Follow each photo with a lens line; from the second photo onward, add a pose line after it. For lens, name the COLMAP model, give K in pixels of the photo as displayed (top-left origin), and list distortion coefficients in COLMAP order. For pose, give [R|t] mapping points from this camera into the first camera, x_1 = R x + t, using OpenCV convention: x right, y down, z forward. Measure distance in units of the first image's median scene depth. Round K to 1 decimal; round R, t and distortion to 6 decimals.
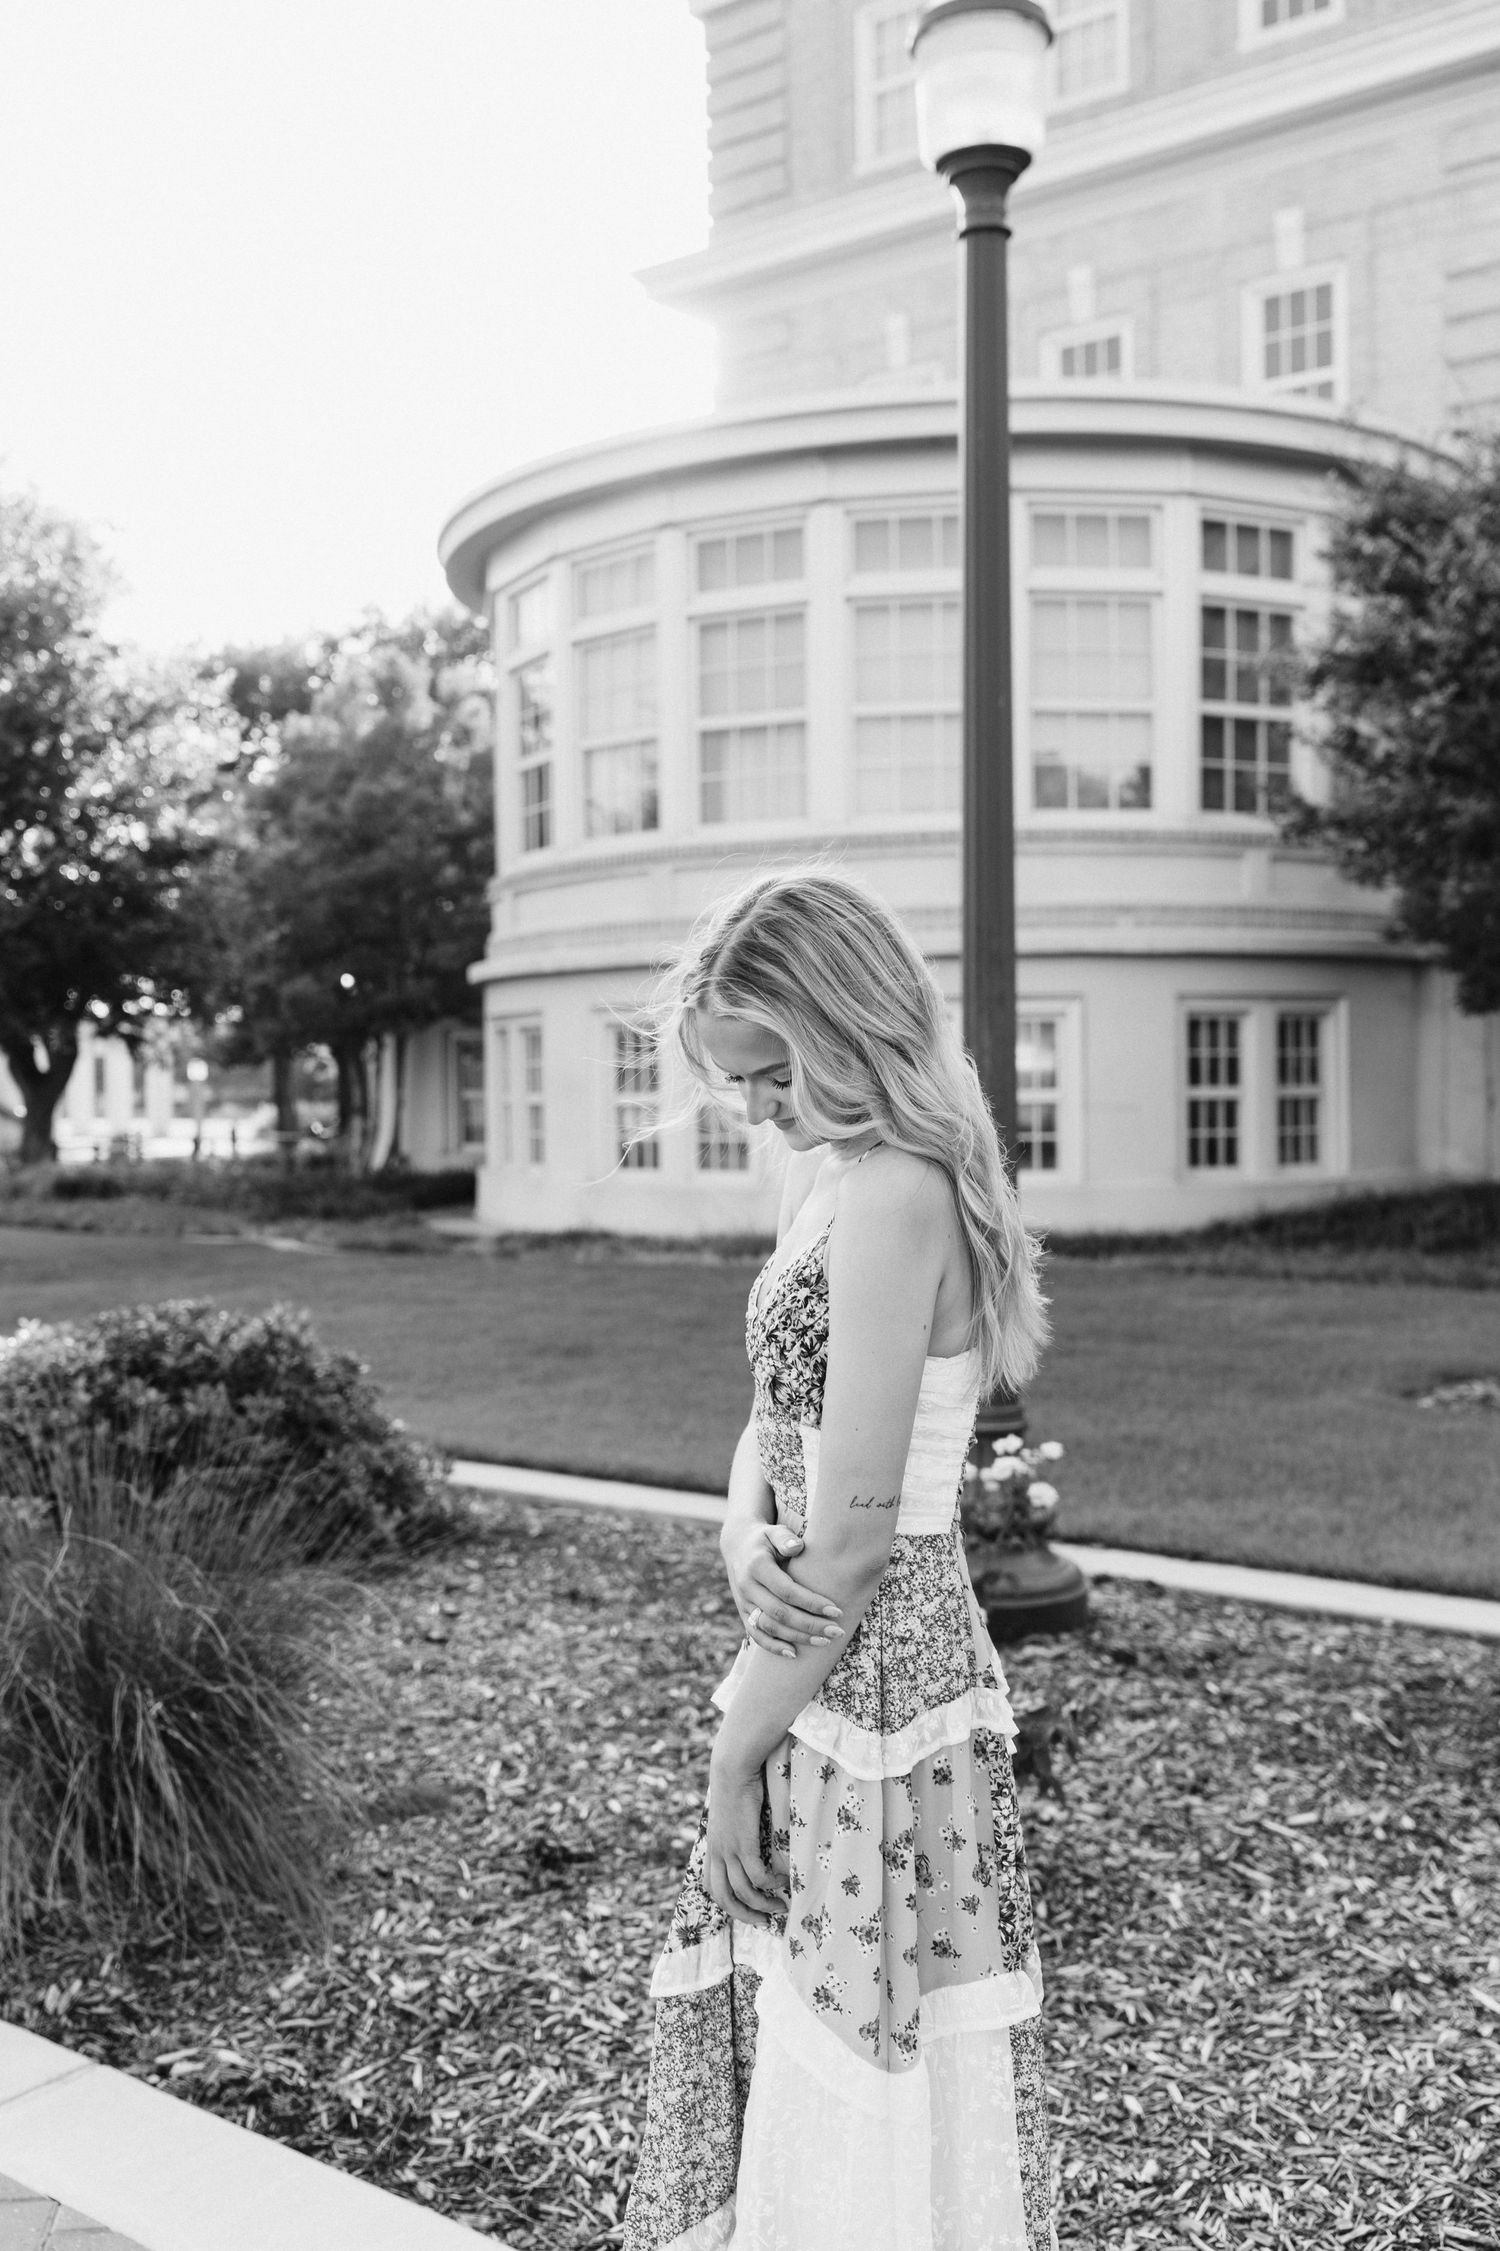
lens RADIAL K [[1909.5, 0, 687.3], [0, 1909.5, 1087.3], [0, 0, 1]] dist [0.006485, 0.003931]
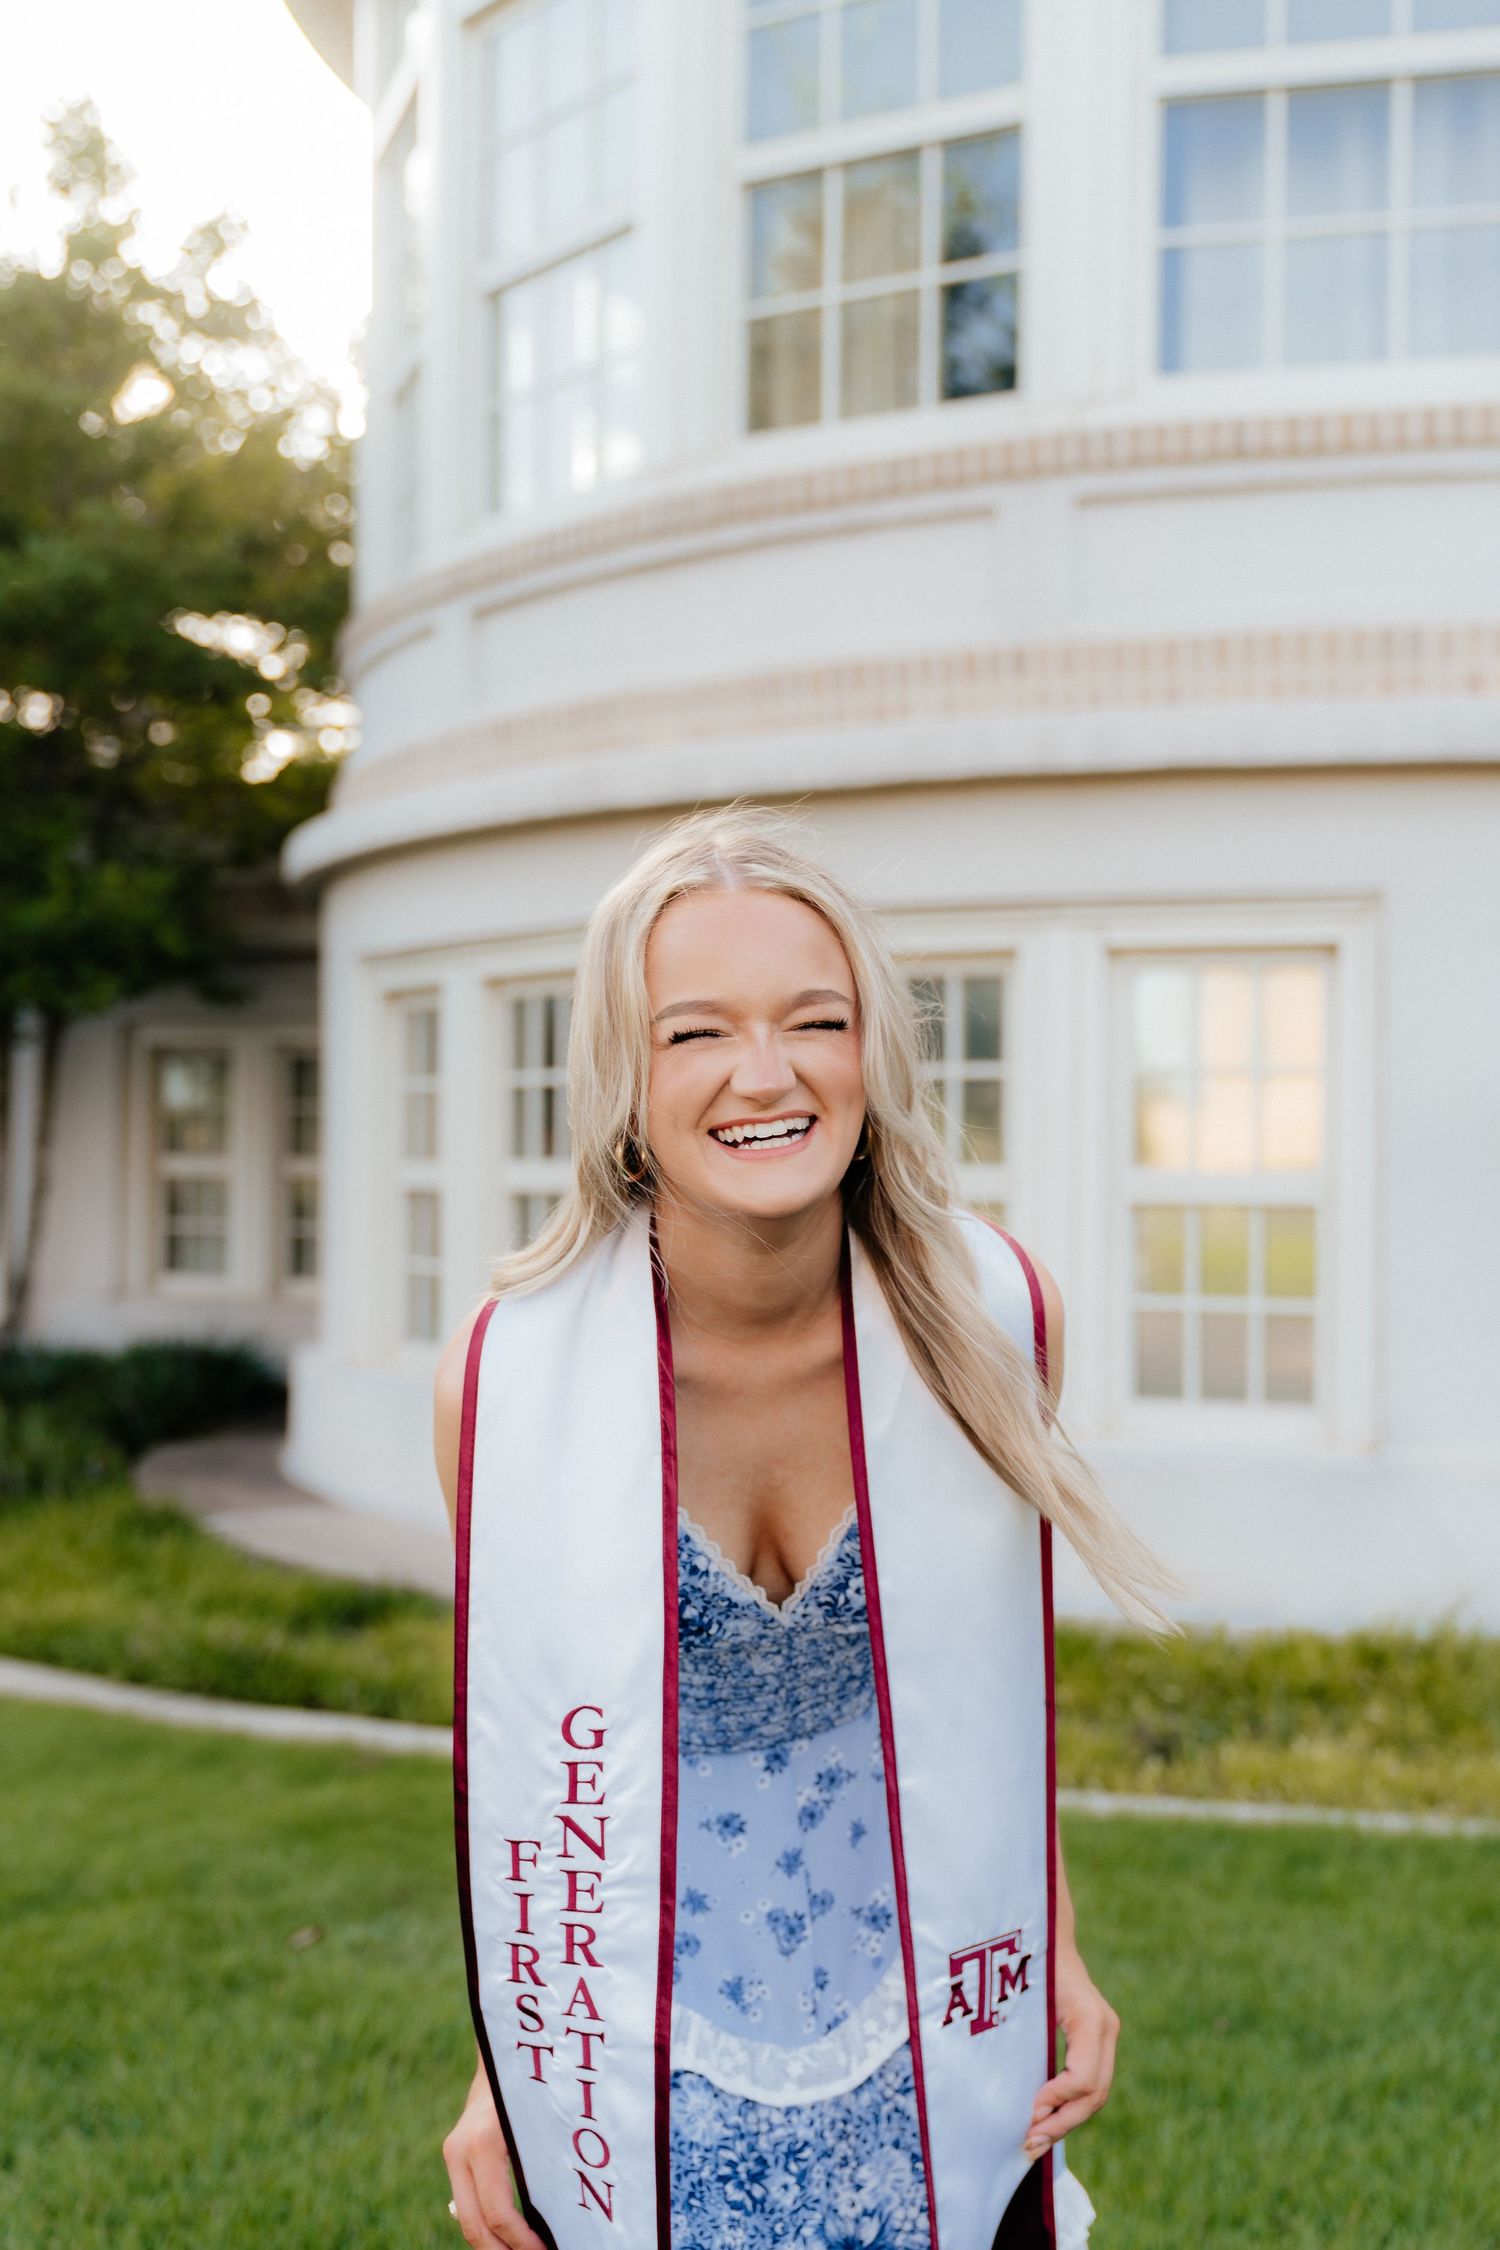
lens RADIAL K [[2426.2, 0, 797.3], [0, 2426.2, 1137.2], [0, 0, 1]] dist [-0.024347, 0.009761]
pose [[0.973776, 0.024044, 0.226233, -0.400294], [-0.020937, 0.999651, -0.016123, 0.014369], [-0.226542, 0.010964, 0.973940, 1.616161]]
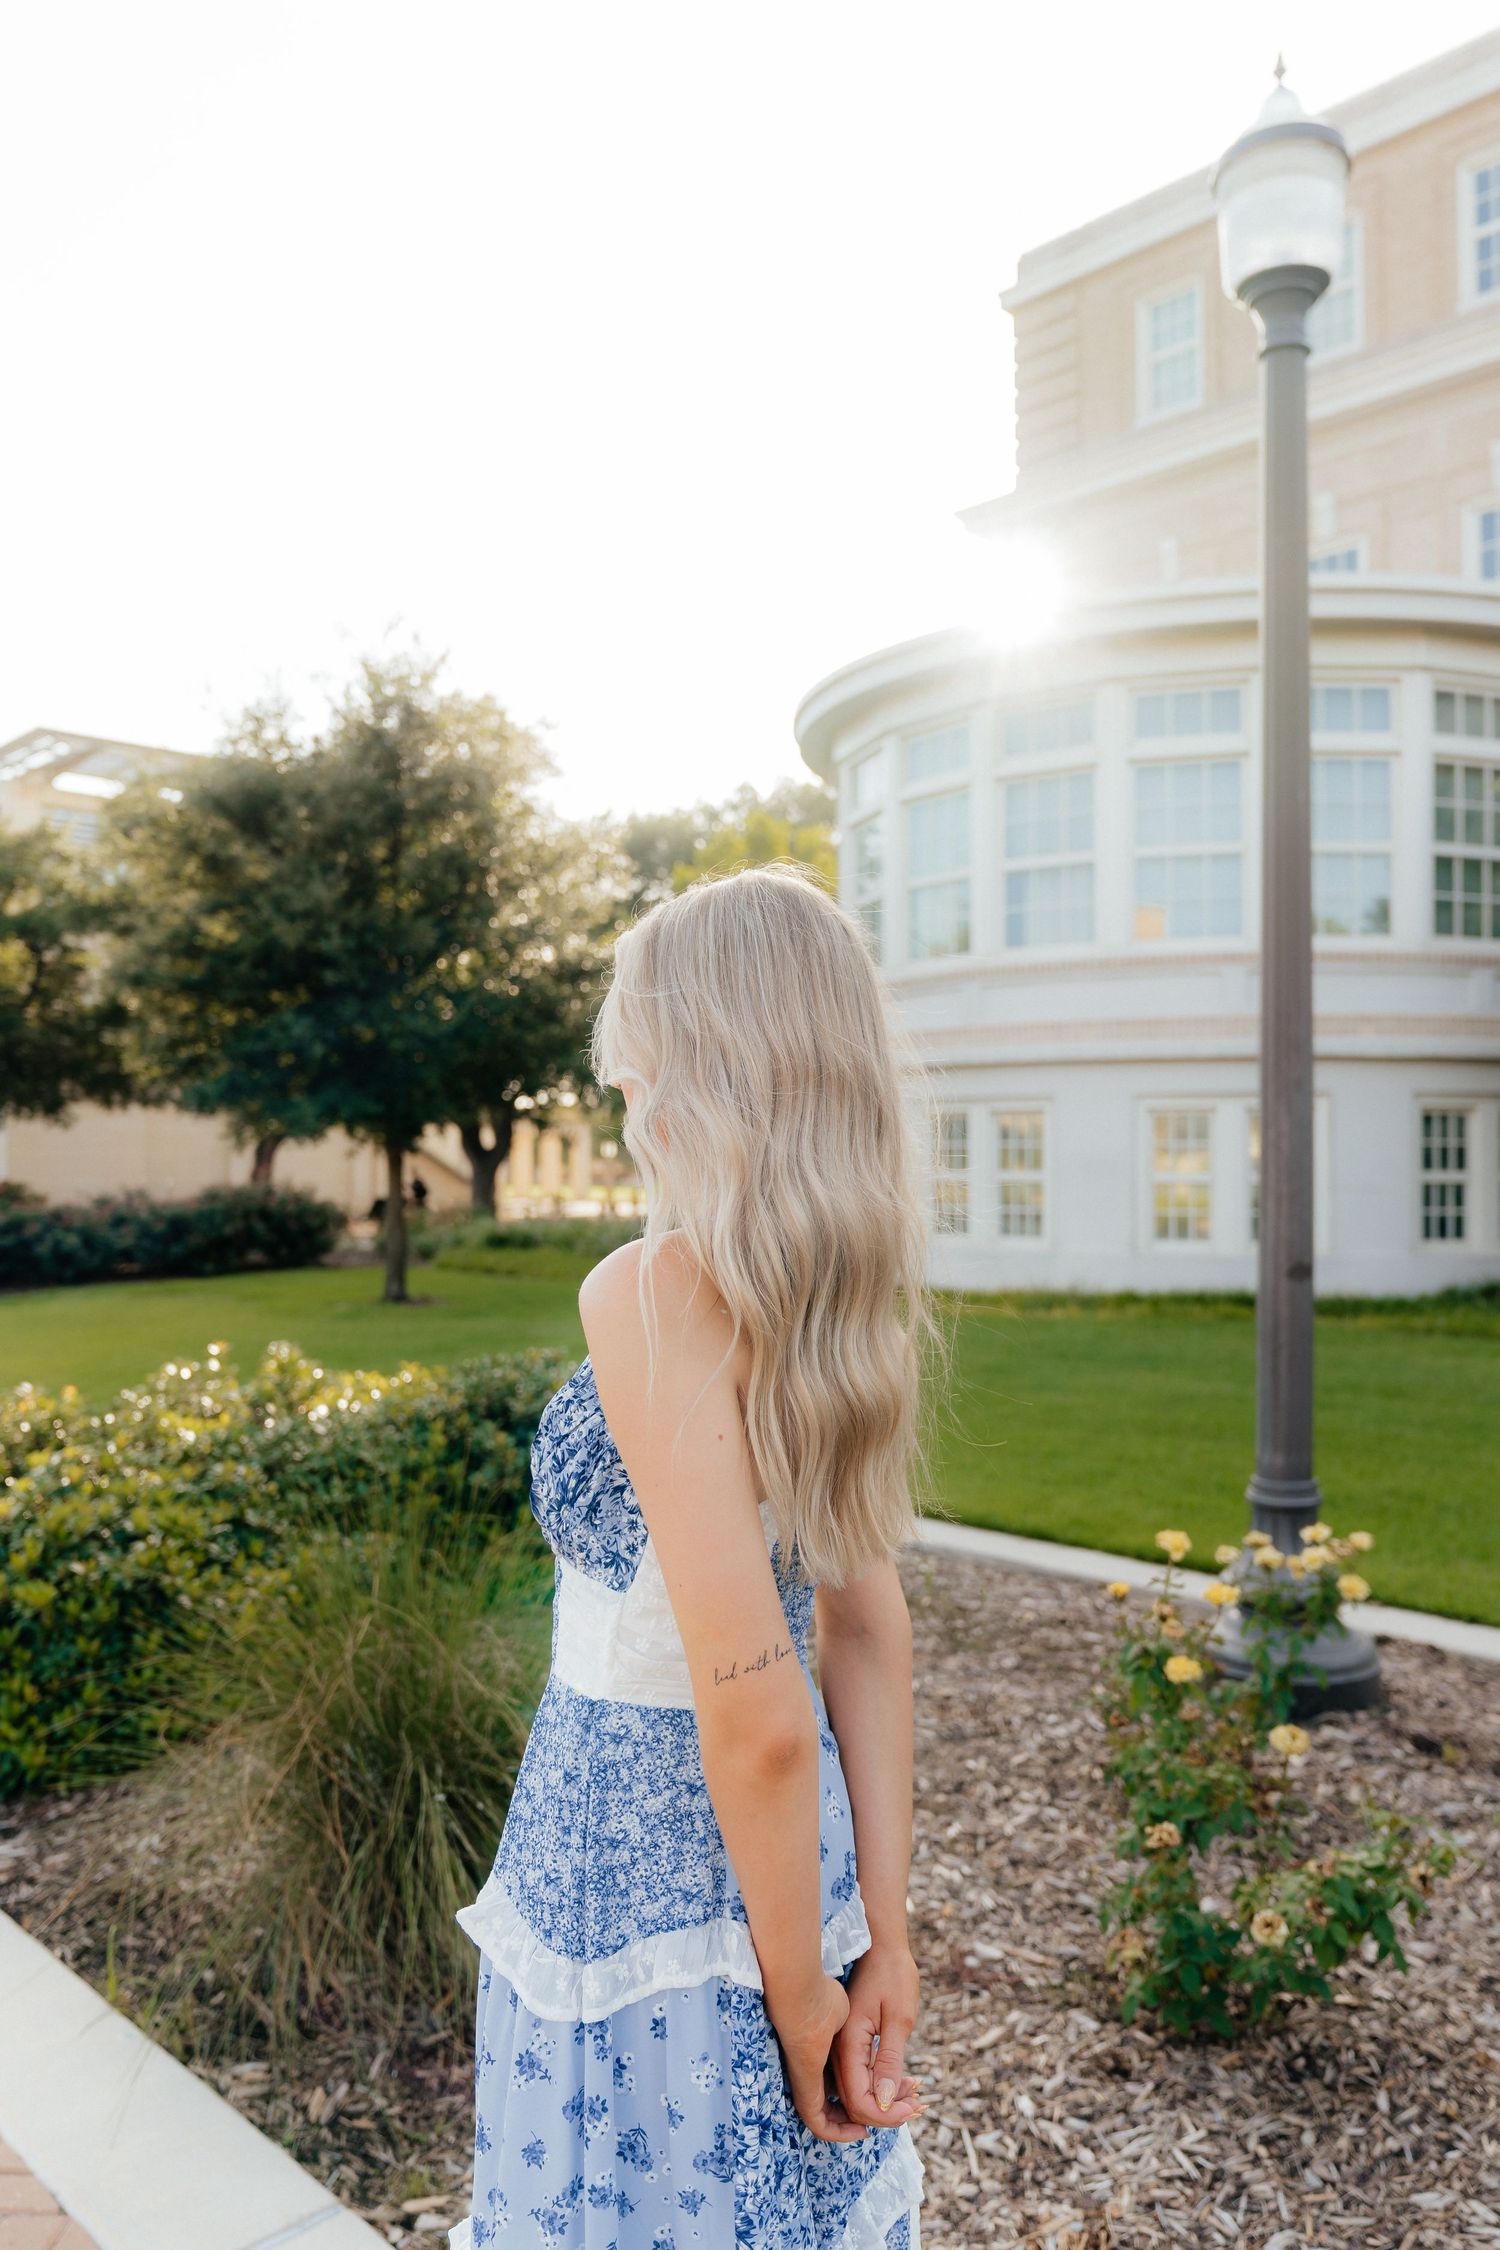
lens RADIAL K [[1496.6, 0, 830.5], [0, 1496.6, 1127.2], [0, 0, 1]] dist [-0.013879, 0.005160]
pose [[0.994153, 0.009808, -0.107533, 0.000530], [-0.012567, 0.999608, -0.025009, 0.000190], [0.107246, 0.026214, 0.993887, 0.140742]]
